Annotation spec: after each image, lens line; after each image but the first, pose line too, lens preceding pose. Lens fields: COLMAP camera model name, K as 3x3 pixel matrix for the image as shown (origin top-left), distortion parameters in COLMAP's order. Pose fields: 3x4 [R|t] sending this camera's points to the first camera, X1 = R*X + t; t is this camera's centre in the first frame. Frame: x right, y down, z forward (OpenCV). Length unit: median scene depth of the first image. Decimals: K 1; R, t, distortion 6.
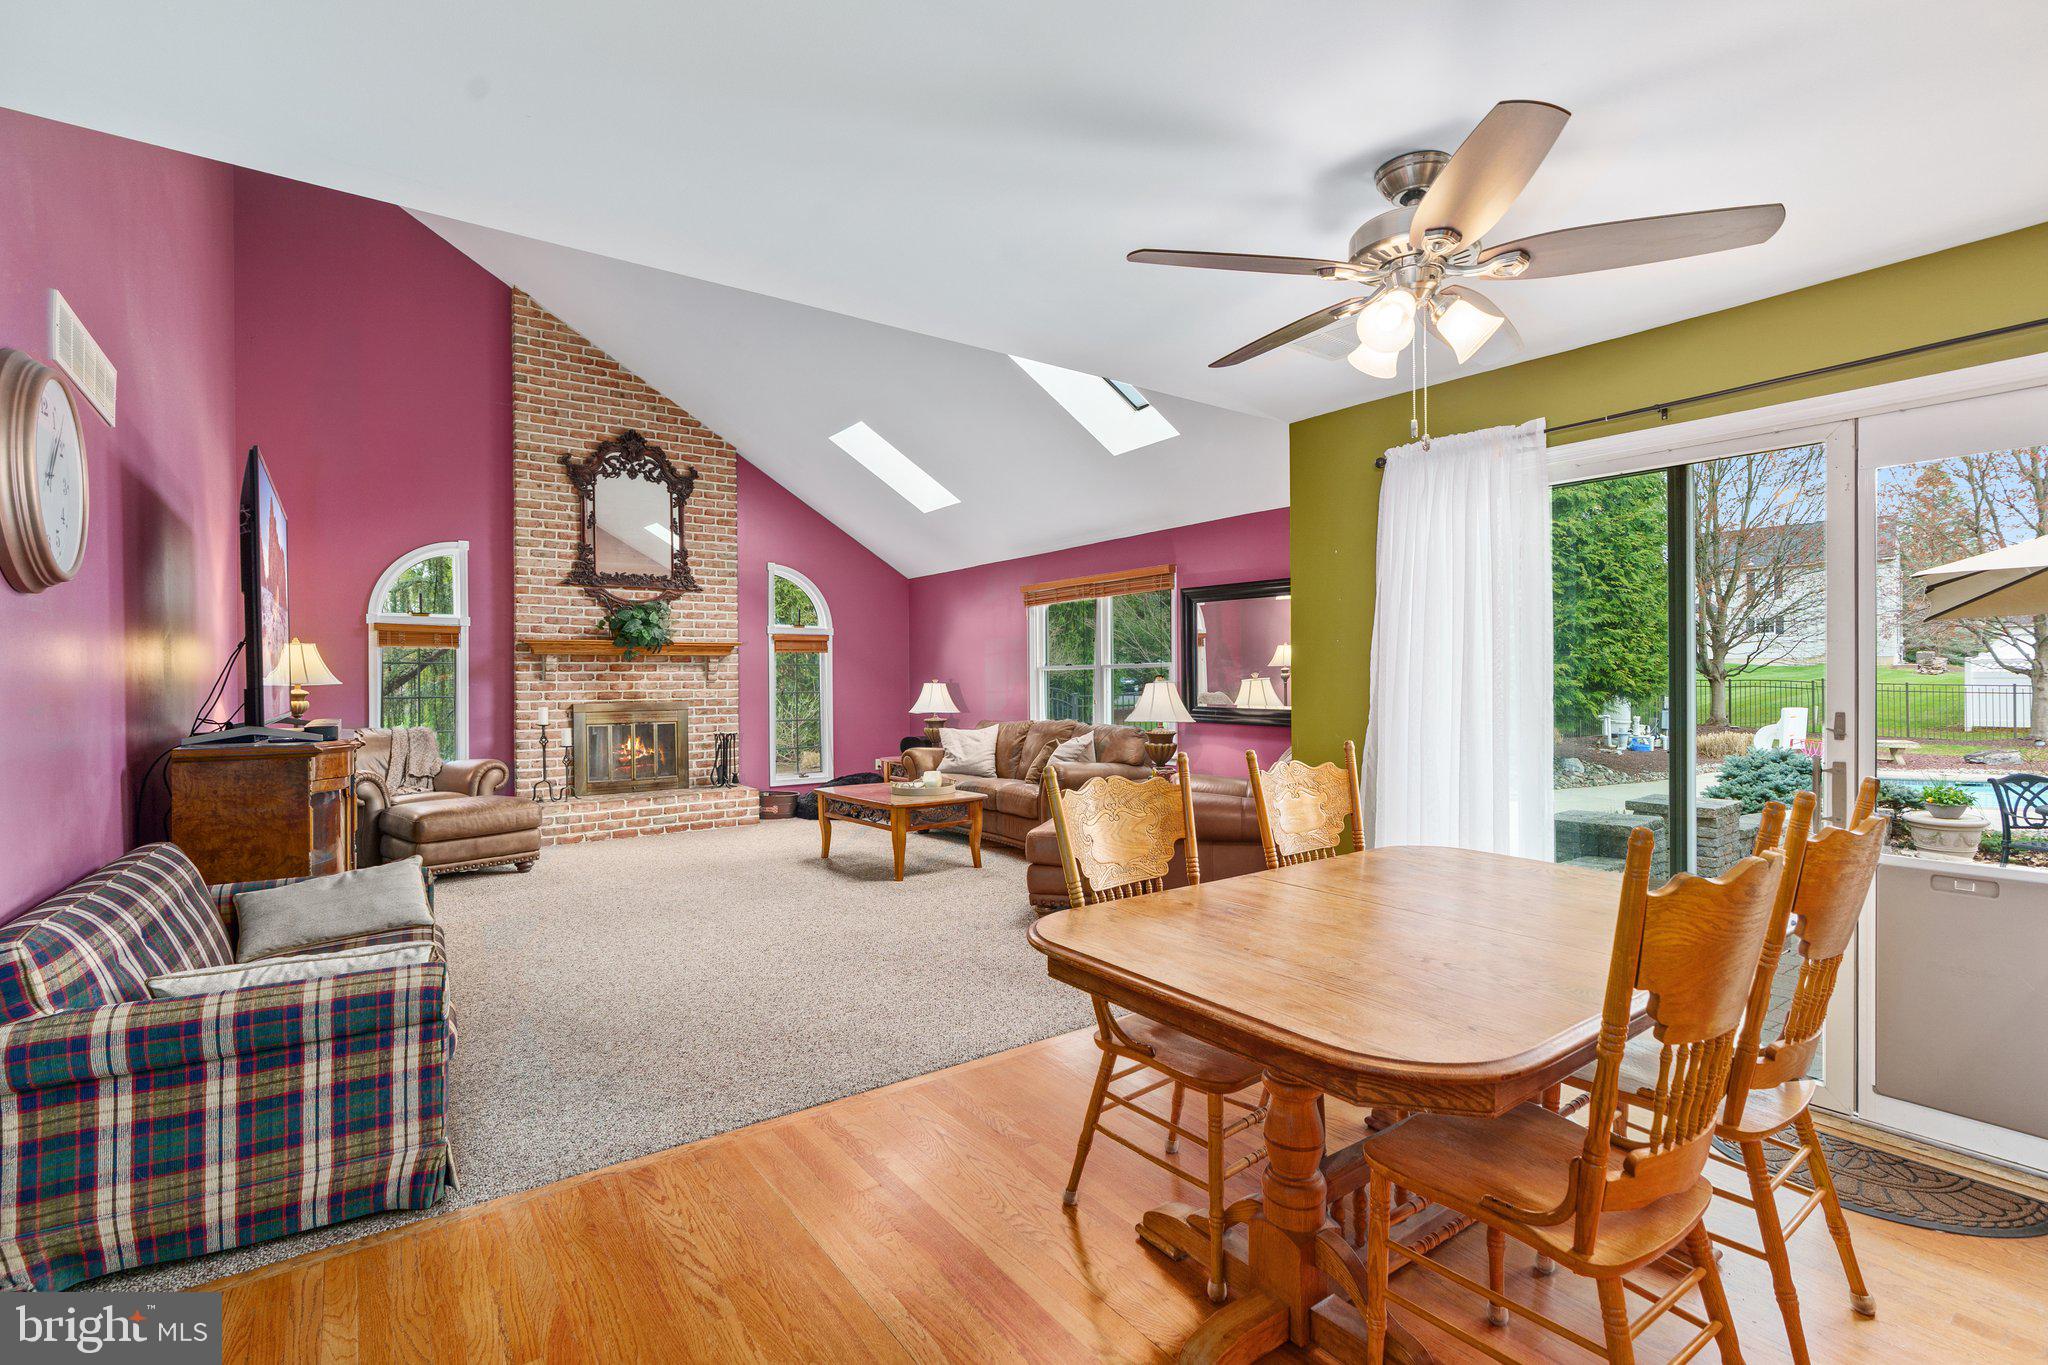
lens RADIAL K [[929.1, 0, 1012.5], [0, 929.1, 682.0], [0, 0, 1]] dist [-0.001325, 0.000680]
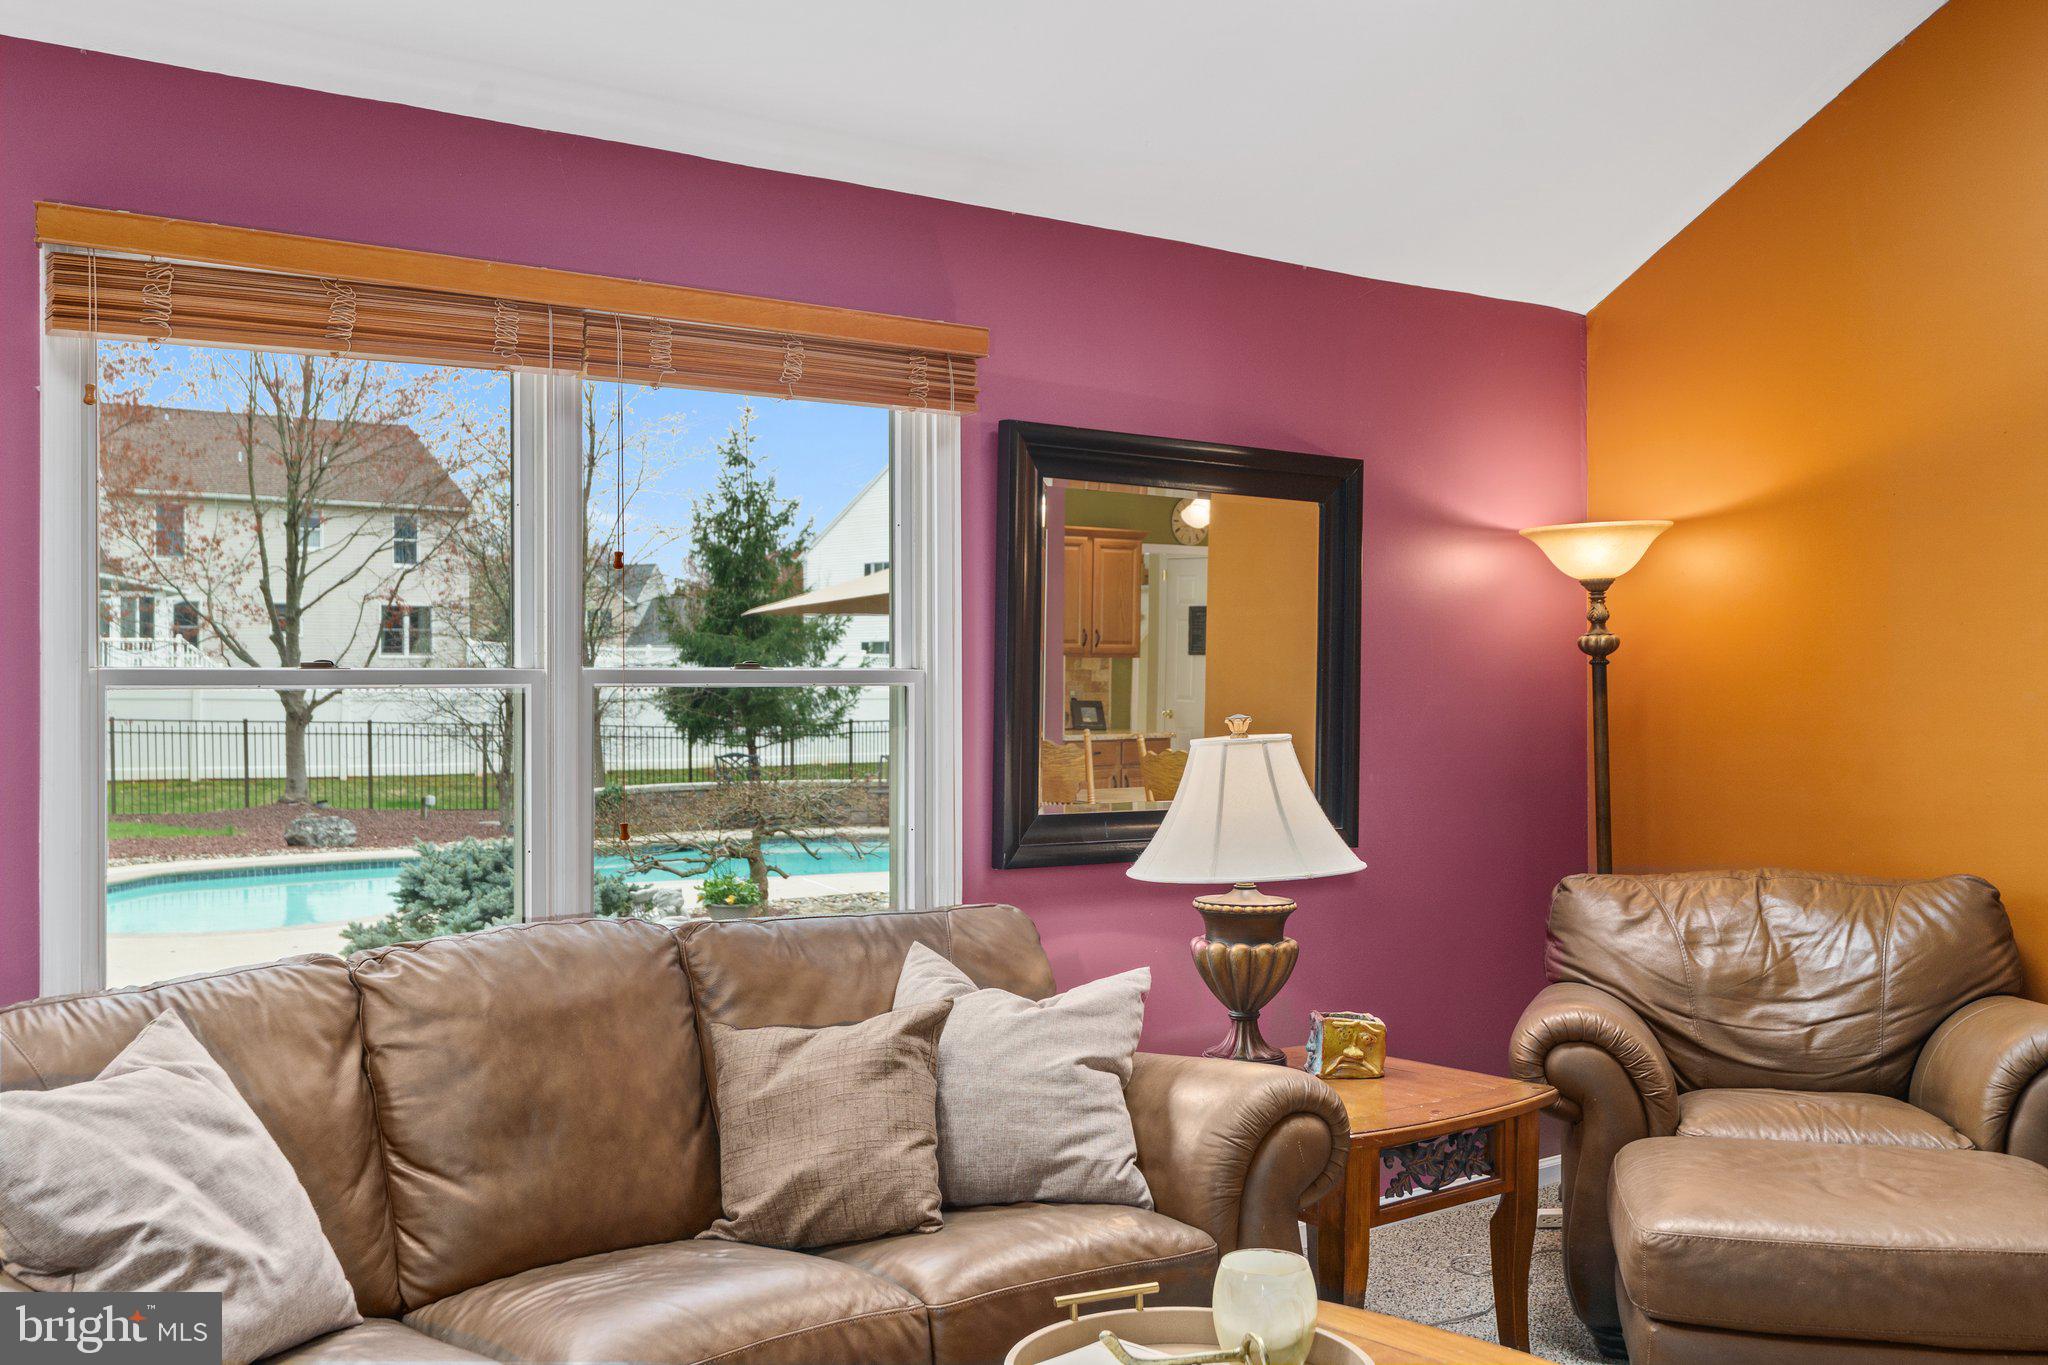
lens RADIAL K [[2002.7, 0, 1018.2], [0, 2002.7, 685.6], [0, 0, 1]] dist [0.005026, 0.006859]
pose [[-0.037217, 0.005881, 0.999290, -0.387924], [0.004014, 0.999975, -0.005736, -0.010785], [-0.999299, 0.003798, -0.037239, 0.871992]]
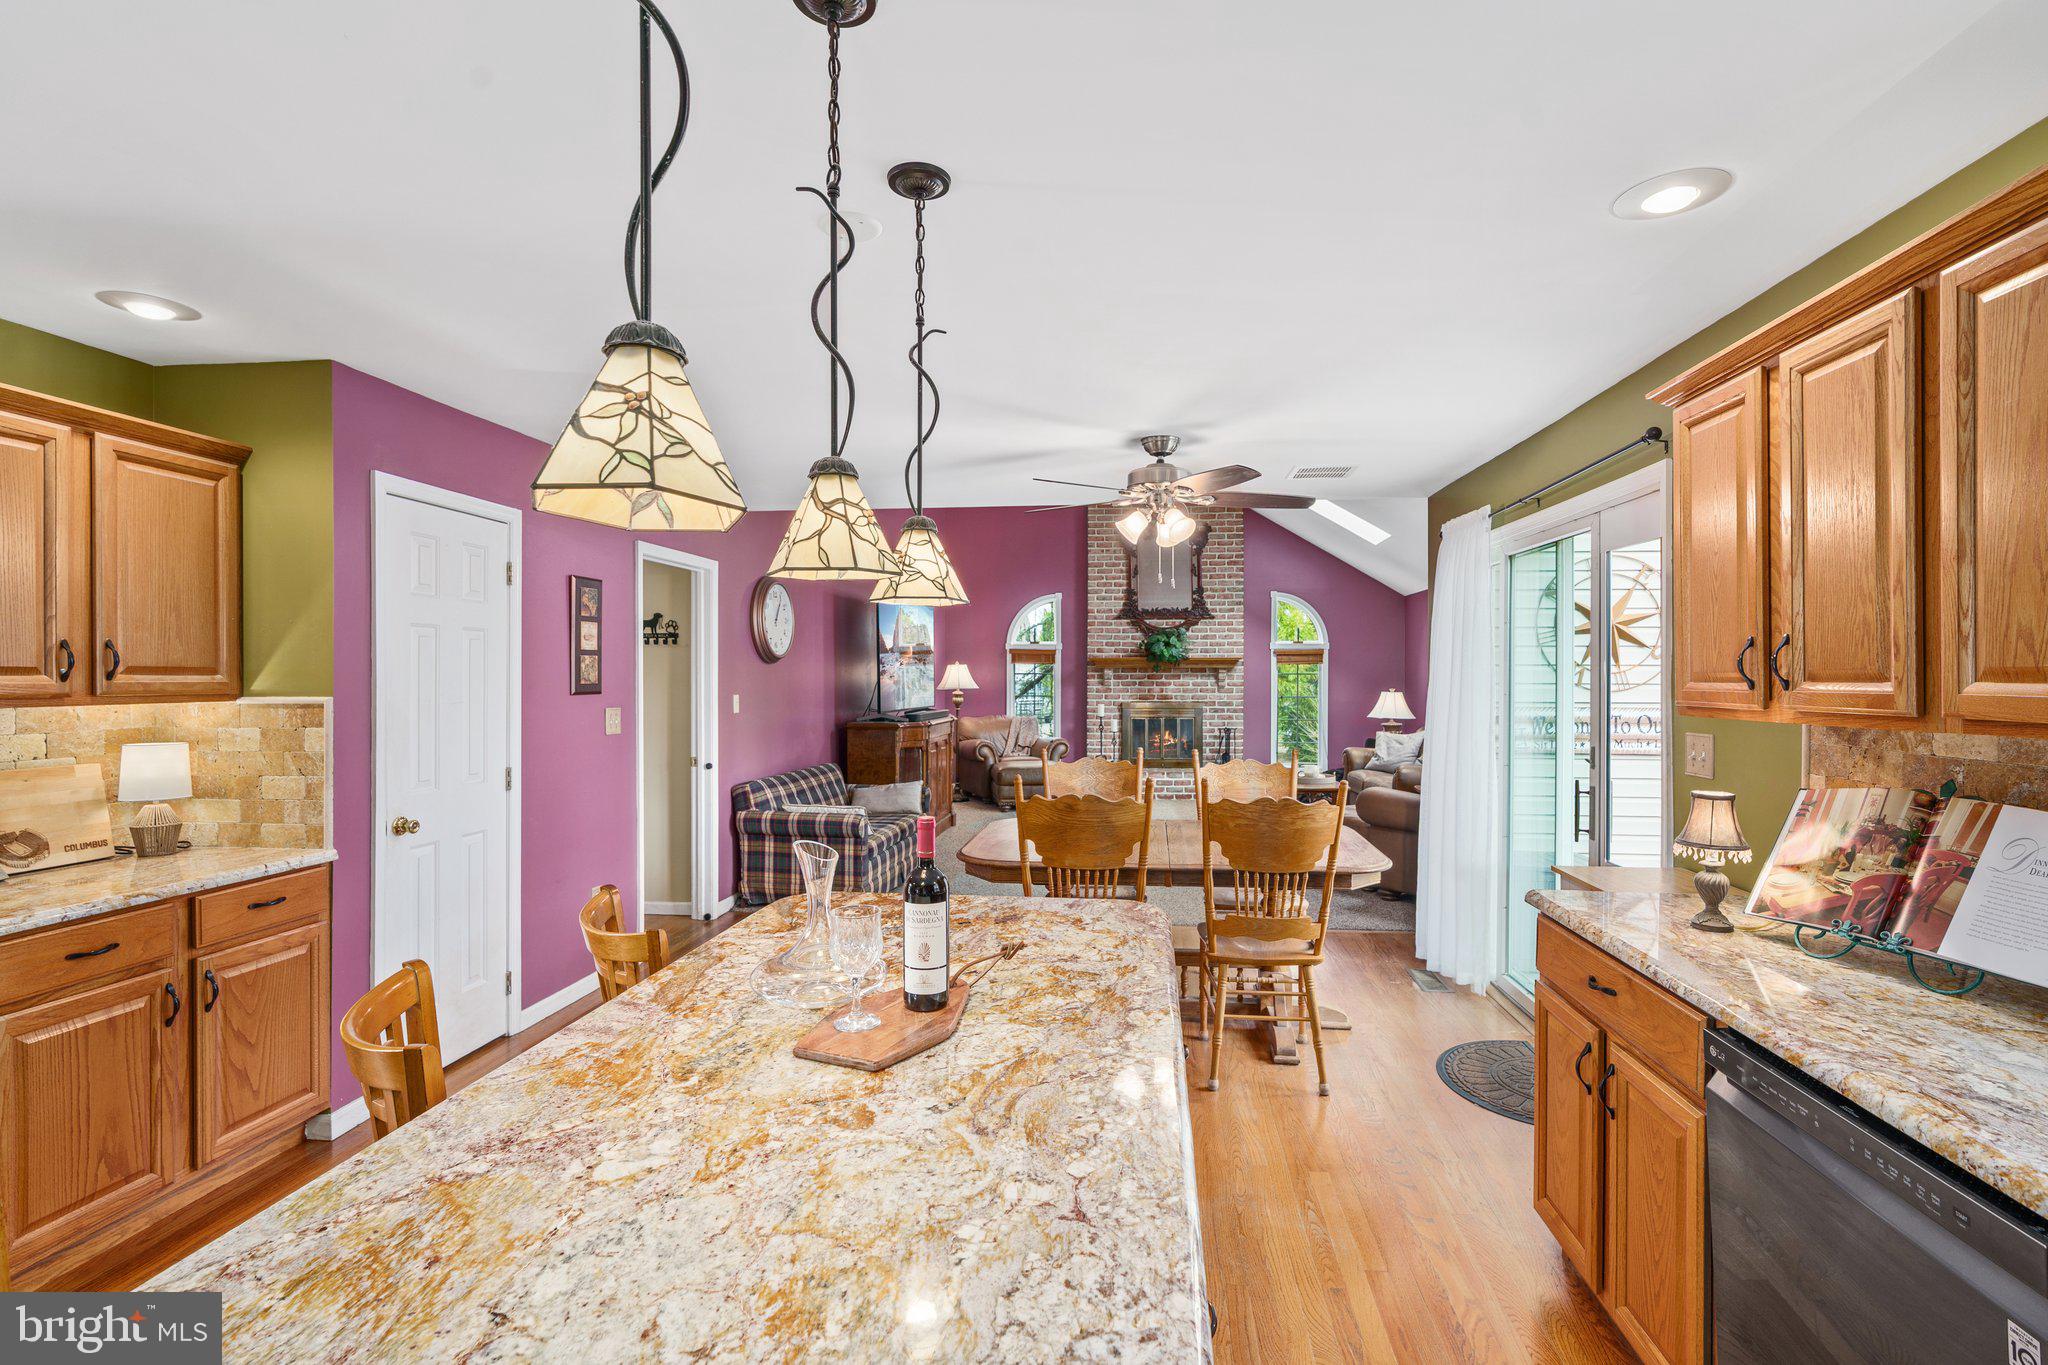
lens RADIAL K [[938.6, 0, 1042.3], [0, 938.6, 681.1], [0, 0, 1]] dist [0.000112, 0.000436]
pose [[0.742873, 0.010584, -0.669349, 0.402314], [-0.005932, 0.999940, 0.009229, -0.021963], [0.669407, -0.002885, 0.742891, -0.150447]]
